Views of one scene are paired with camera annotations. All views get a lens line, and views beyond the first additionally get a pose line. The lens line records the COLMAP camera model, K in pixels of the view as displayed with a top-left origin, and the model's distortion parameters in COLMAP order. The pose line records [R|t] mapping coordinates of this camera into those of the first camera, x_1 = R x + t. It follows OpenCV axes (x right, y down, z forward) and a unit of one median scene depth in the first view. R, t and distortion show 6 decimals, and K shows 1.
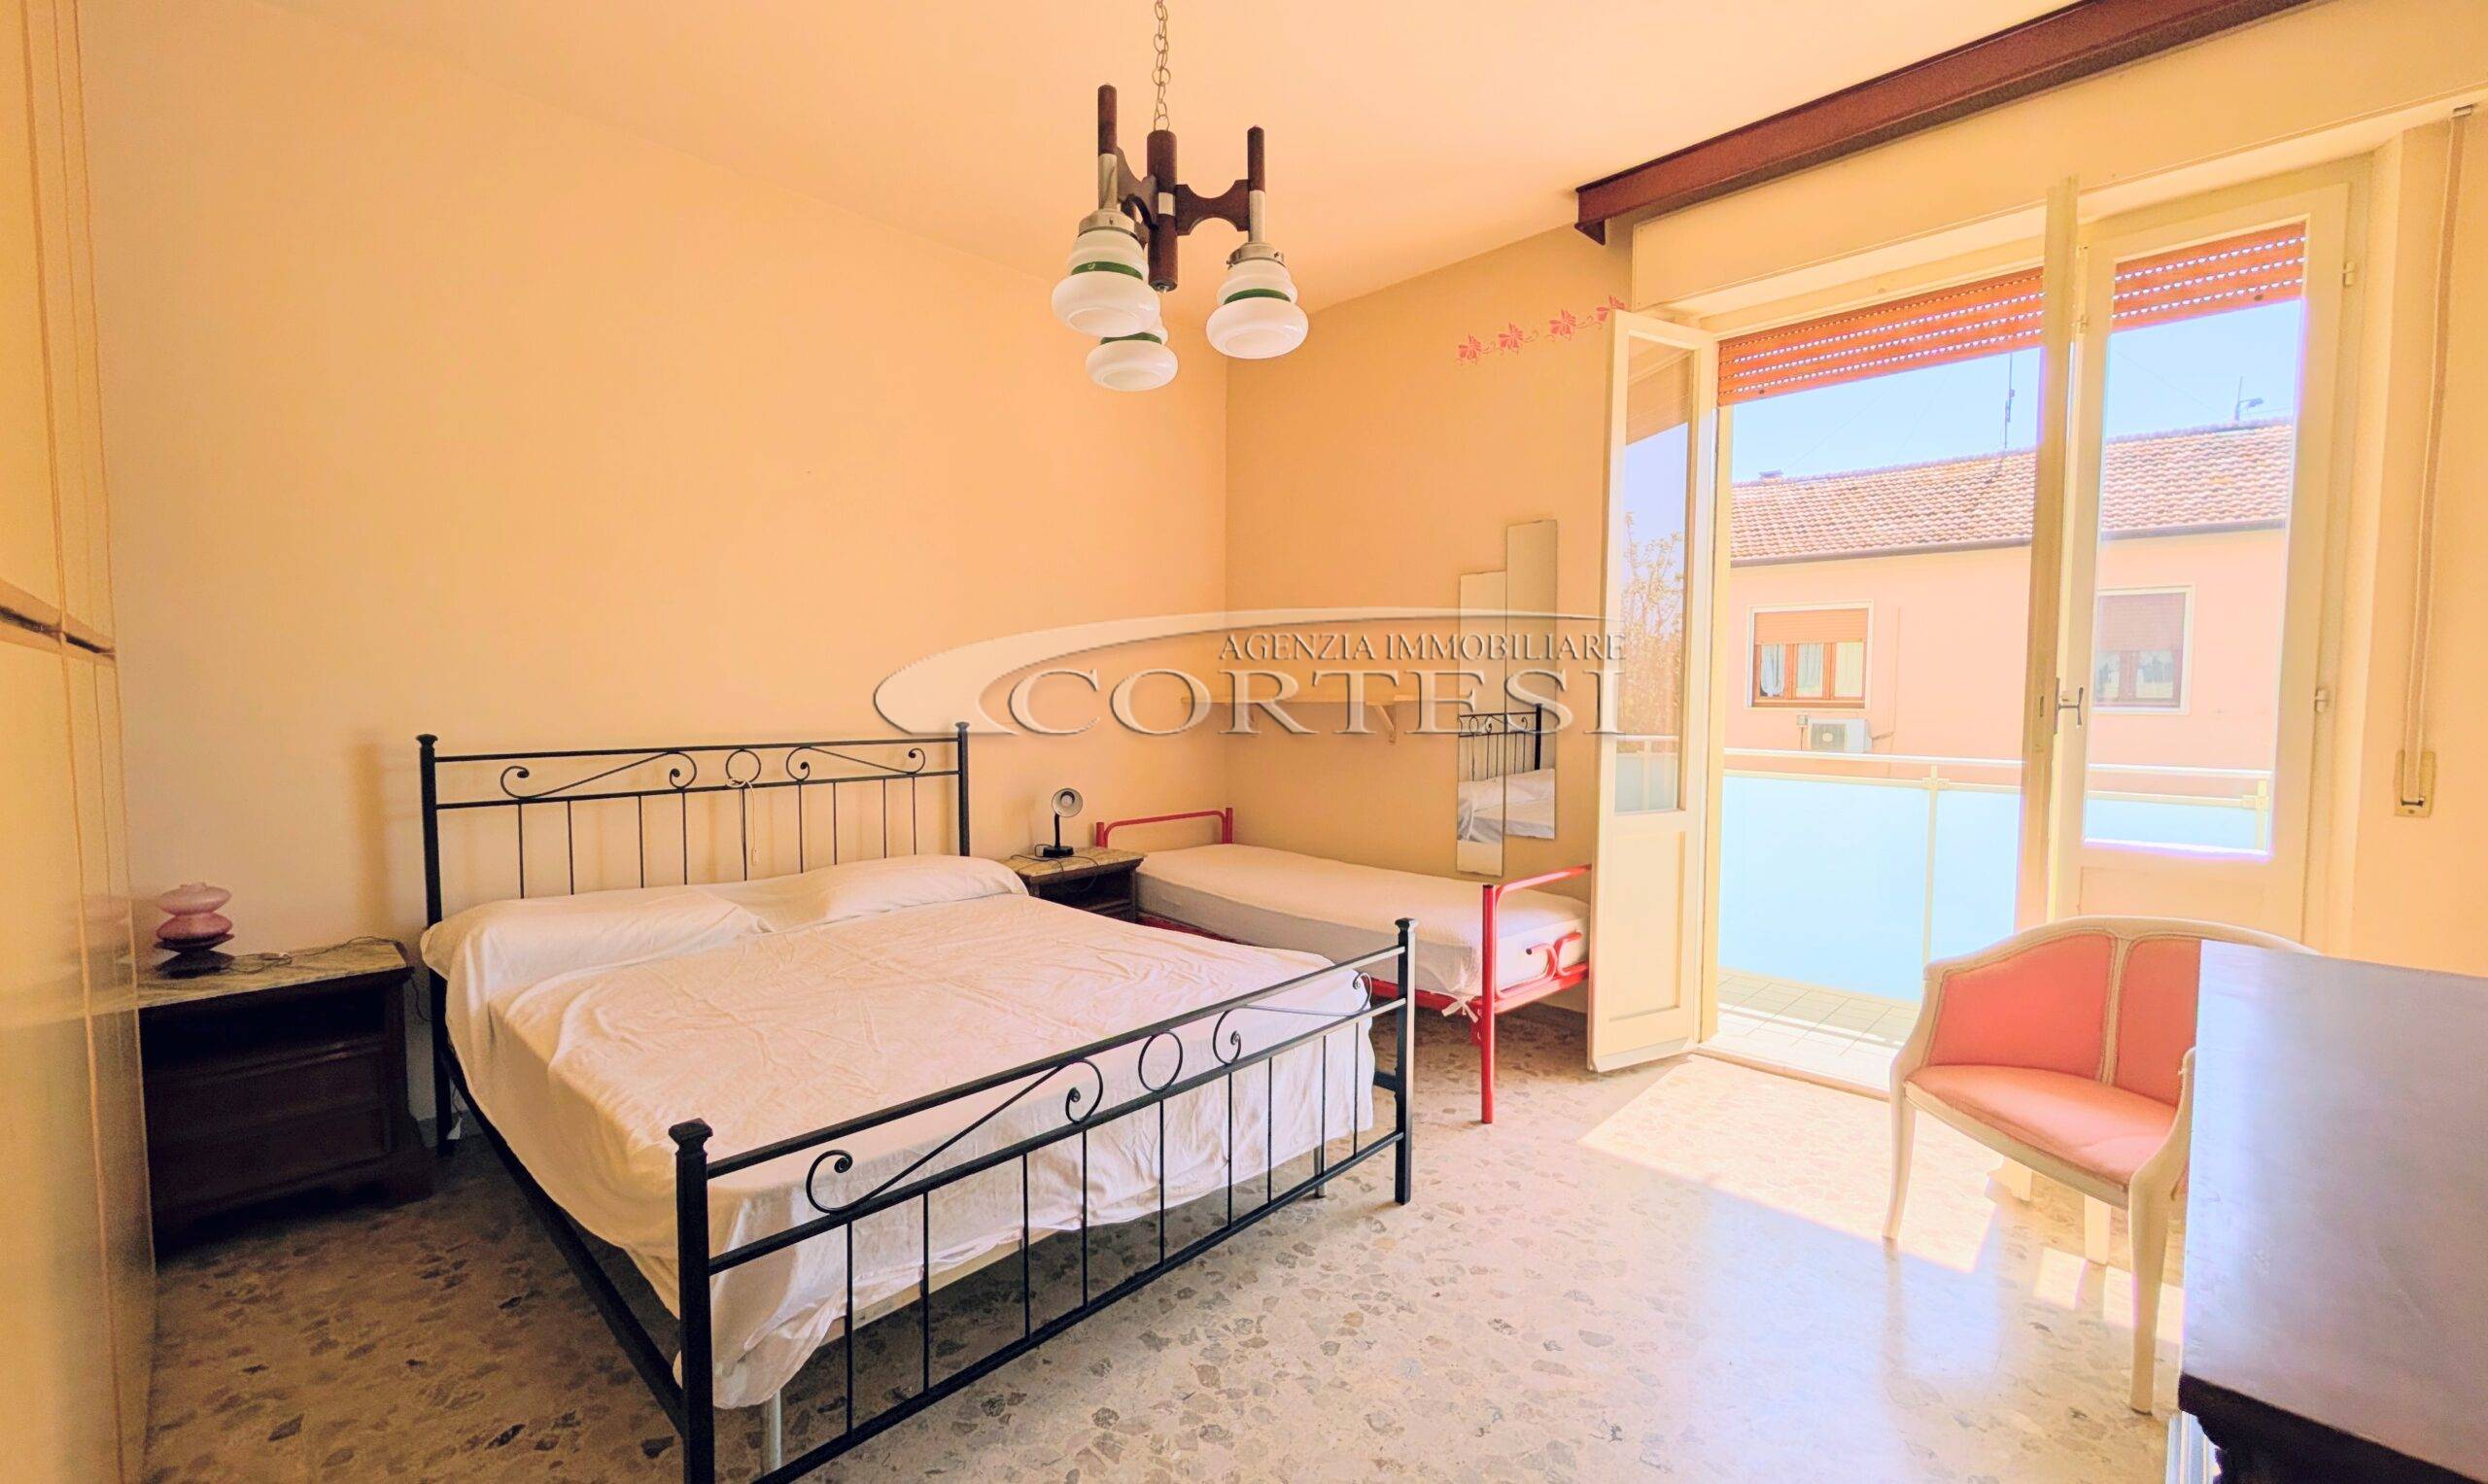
lens RADIAL K [[996.1, 0, 1170.6], [0, 996.1, 744.5], [0, 0, 1]] dist [-0.000626, -0.000137]
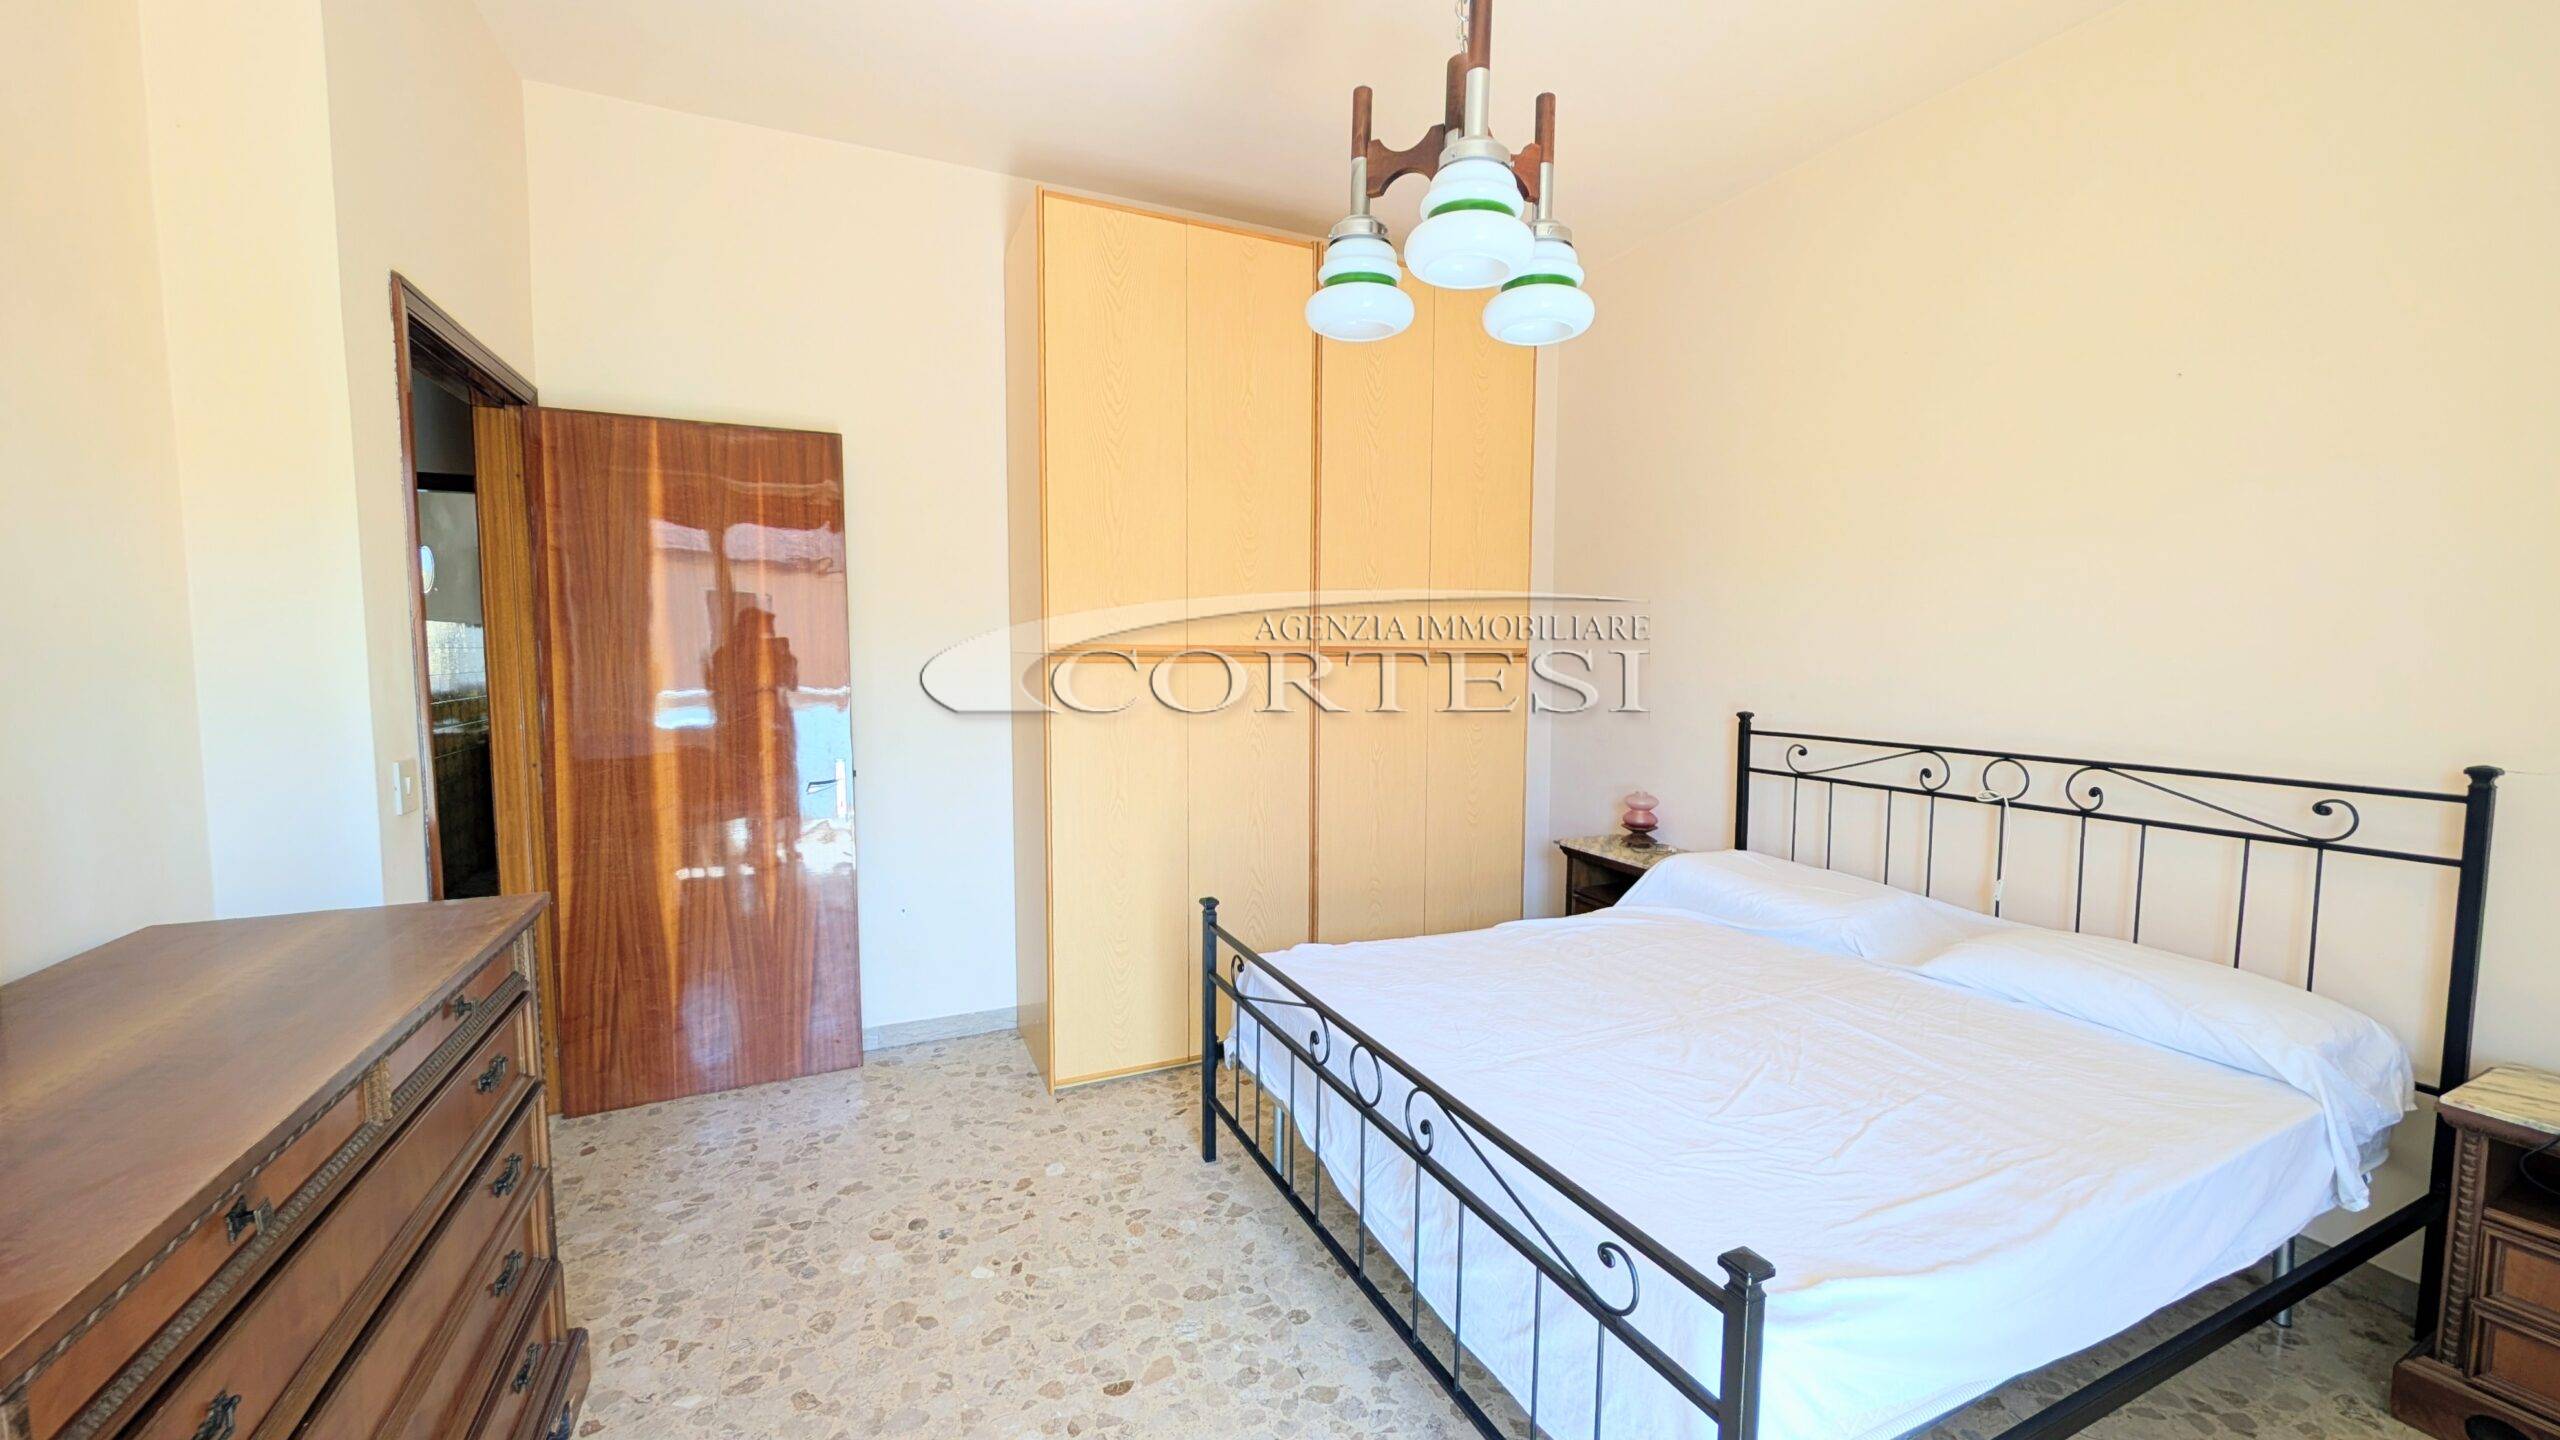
lens RADIAL K [[975.8, 0, 1286.8], [0, 975.8, 722.7], [0, 0, 1]] dist [-0.000524, 0.000498]
pose [[-0.324931, 0.069276, -0.943197, 0.543432], [-0.057497, 0.994022, 0.092817, -0.067793], [0.943988, 0.084390, -0.319005, 0.725693]]
